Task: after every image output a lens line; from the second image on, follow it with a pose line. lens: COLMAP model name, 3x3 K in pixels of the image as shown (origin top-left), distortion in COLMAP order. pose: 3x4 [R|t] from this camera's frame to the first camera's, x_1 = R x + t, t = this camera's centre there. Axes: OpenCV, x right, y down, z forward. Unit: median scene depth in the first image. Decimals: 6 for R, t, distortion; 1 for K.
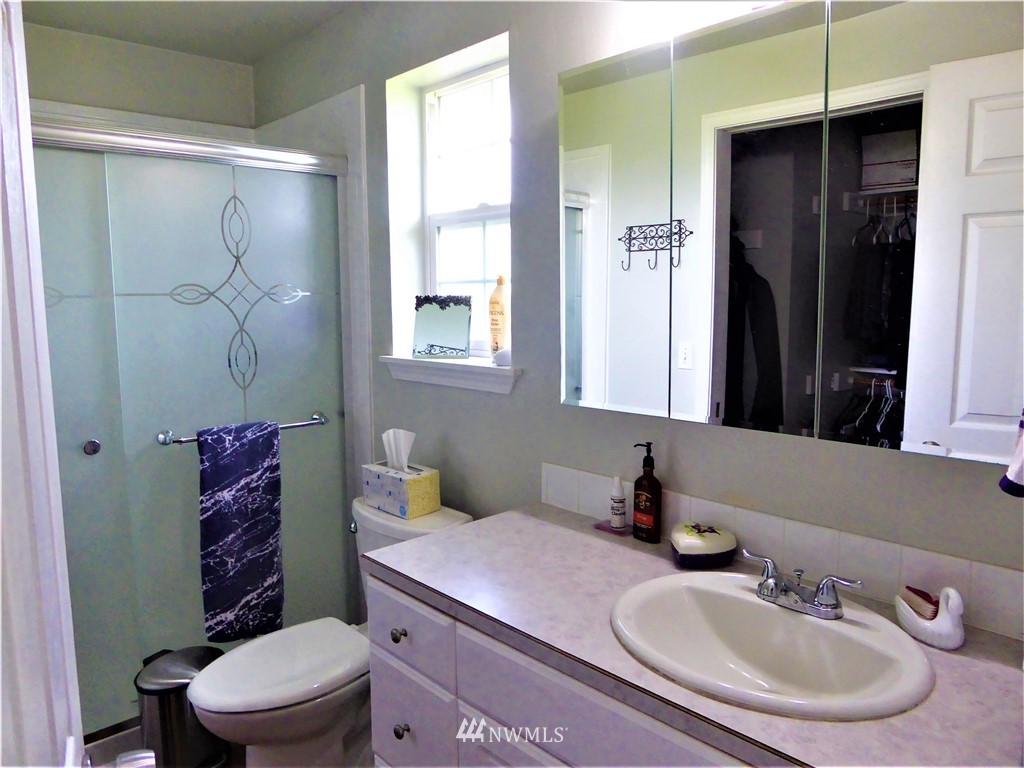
lens RADIAL K [[738.2, 0, 514.5], [0, 738.2, 375.8], [0, 0, 1]] dist [-0.027600, 0.005215]
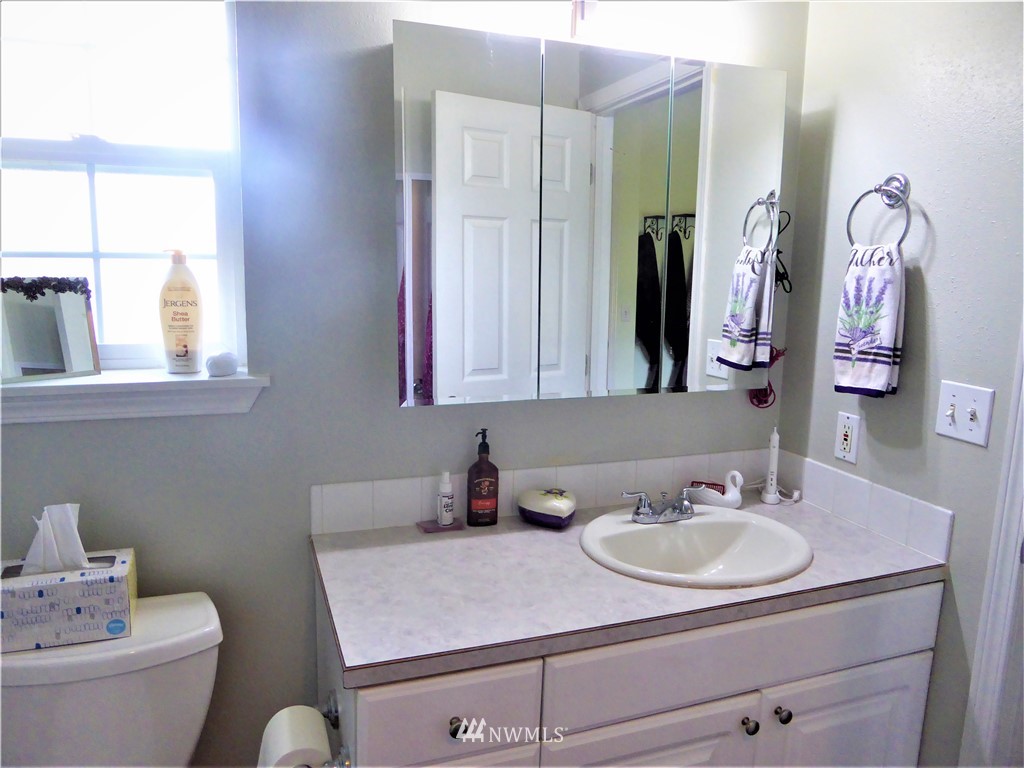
lens RADIAL K [[738.2, 0, 490.7], [0, 738.2, 377.1], [0, 0, 1]] dist [-0.027600, 0.005215]
pose [[0.382829, -0.120032, 0.915988, -0.535344], [0.079696, 0.992118, 0.096700, -0.056687], [-0.920375, 0.035981, 0.389378, 0.432823]]
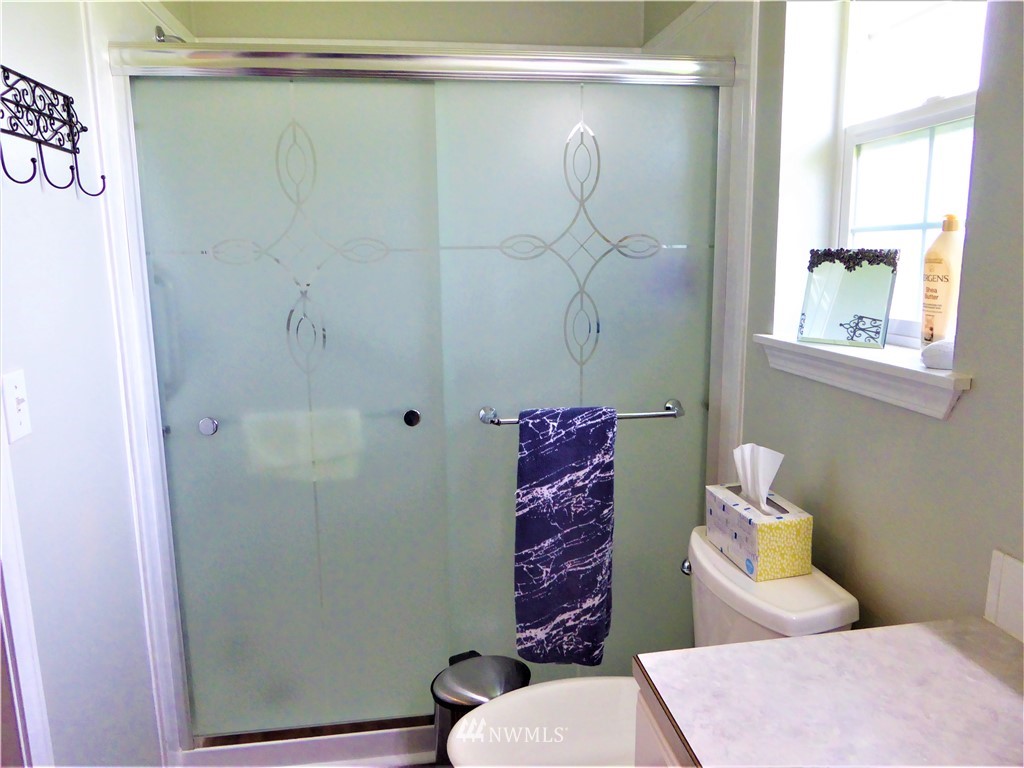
lens RADIAL K [[738.2, 0, 519.3], [0, 738.2, 378.7], [0, 0, 1]] dist [-0.027600, 0.005215]
pose [[0.831455, 0.094261, -0.547537, 0.025754], [-0.059257, 0.994927, 0.081297, -0.030763], [0.552423, -0.035149, 0.832823, 0.300252]]
